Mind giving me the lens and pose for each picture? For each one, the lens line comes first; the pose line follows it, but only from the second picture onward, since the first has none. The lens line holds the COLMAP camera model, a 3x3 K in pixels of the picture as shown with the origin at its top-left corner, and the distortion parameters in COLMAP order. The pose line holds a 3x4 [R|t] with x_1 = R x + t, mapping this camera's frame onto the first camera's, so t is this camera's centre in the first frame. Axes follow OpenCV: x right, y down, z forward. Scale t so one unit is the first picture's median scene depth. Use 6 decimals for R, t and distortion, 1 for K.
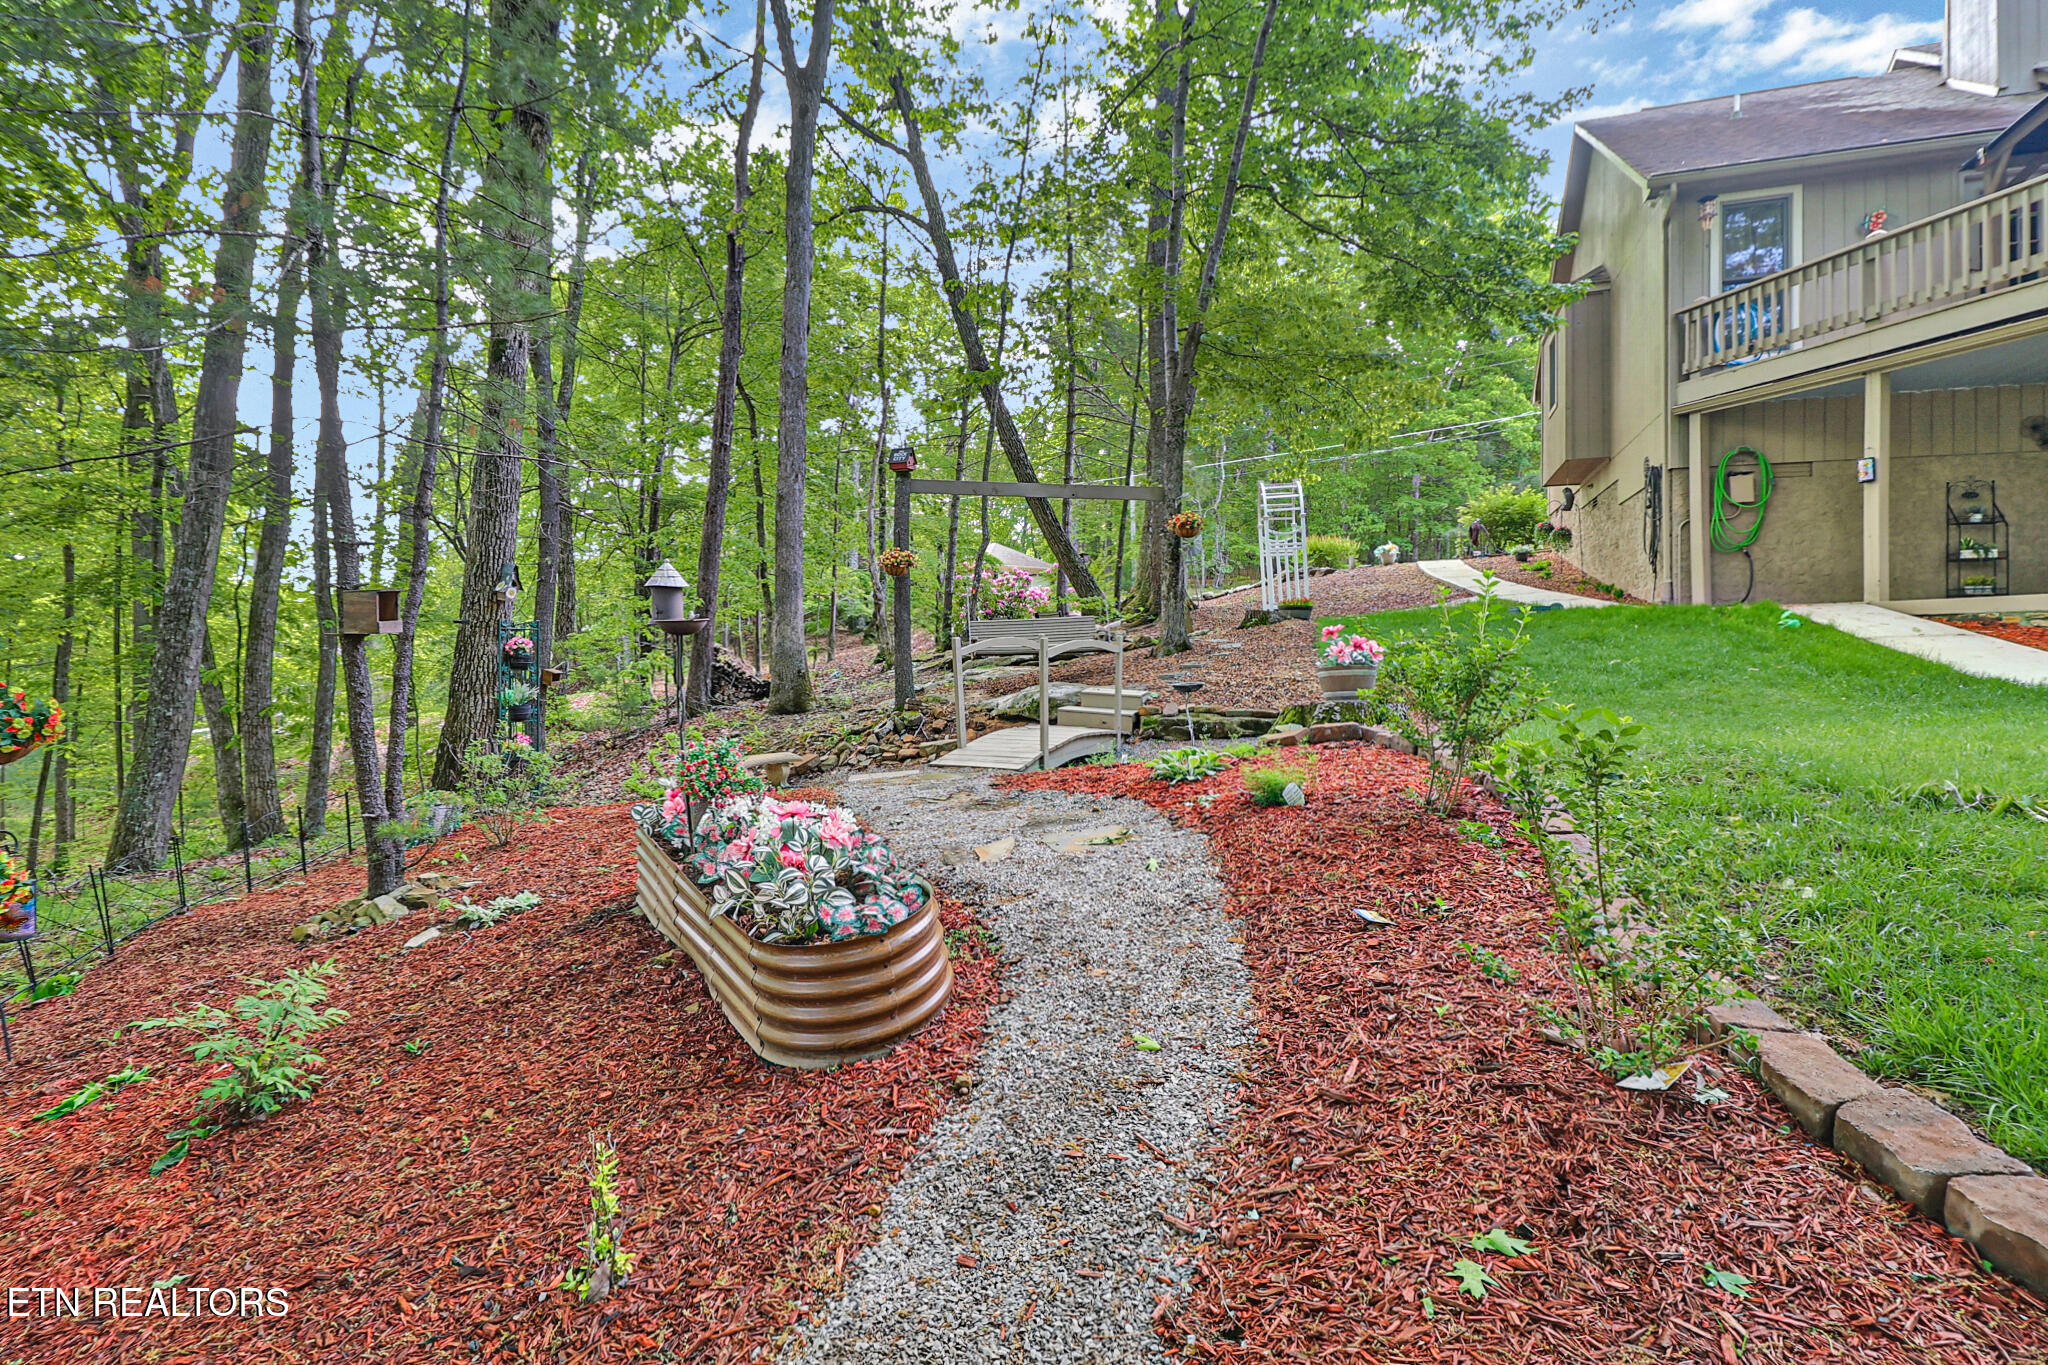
lens RADIAL K [[915.1, 0, 1009.5], [0, 915.1, 661.4], [0, 0, 1]] dist [-0.001761, -0.000271]
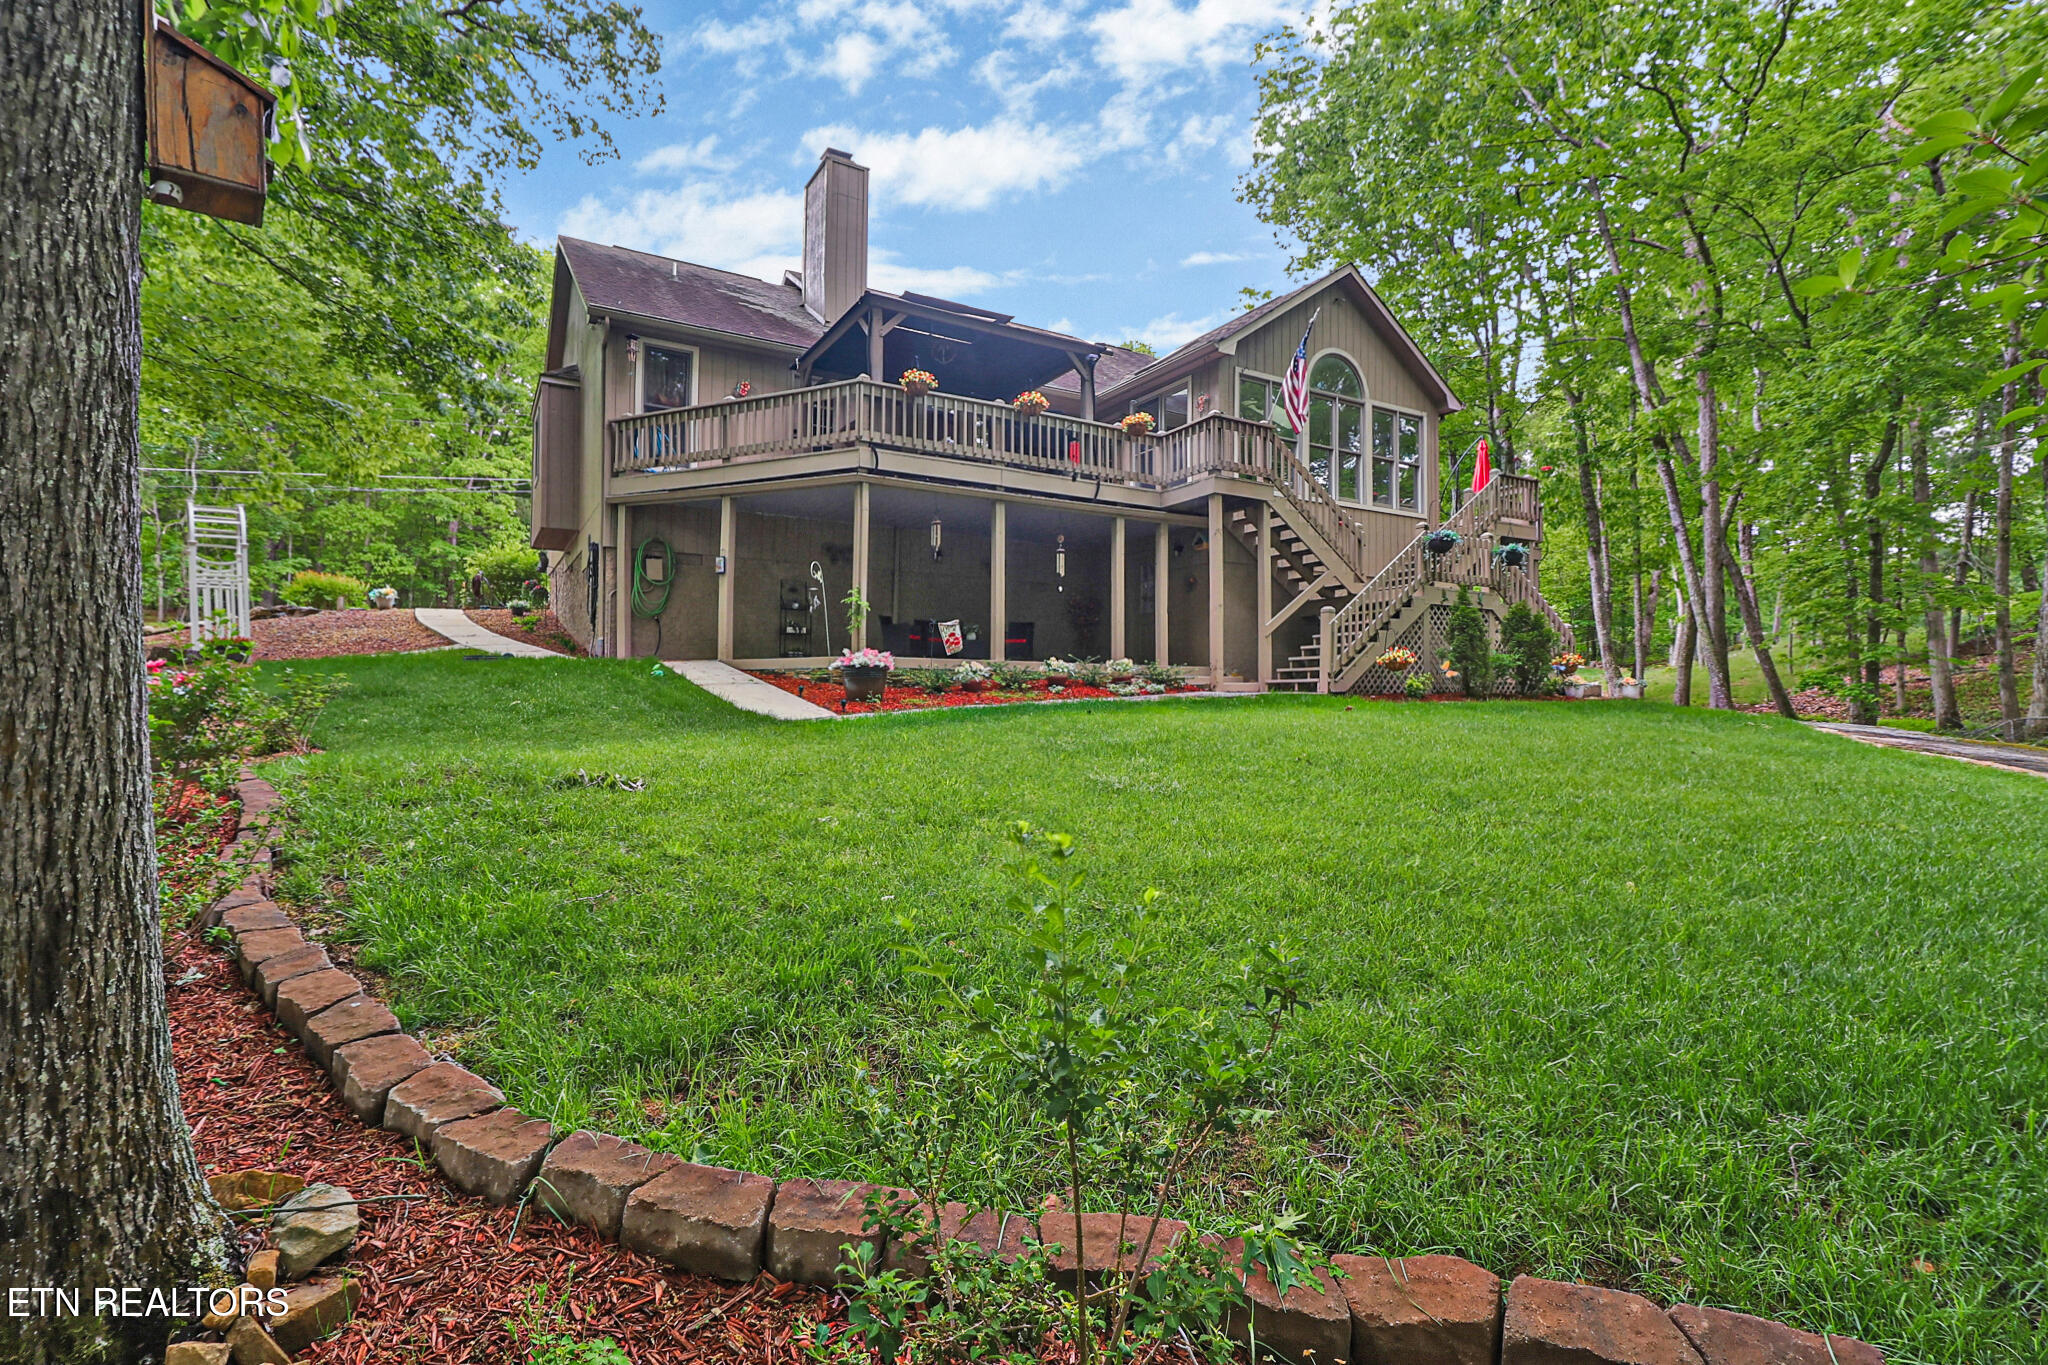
lens RADIAL K [[951.4, 0, 1024.0], [0, 951.4, 682.5], [0, 0, 1]] dist [0.000222, 0.000083]
pose [[0.637119, 0.016124, 0.770597, 0.103870], [0.012327, 0.999440, -0.031104, 0.017064], [-0.770667, 0.029316, 0.636563, -0.236317]]
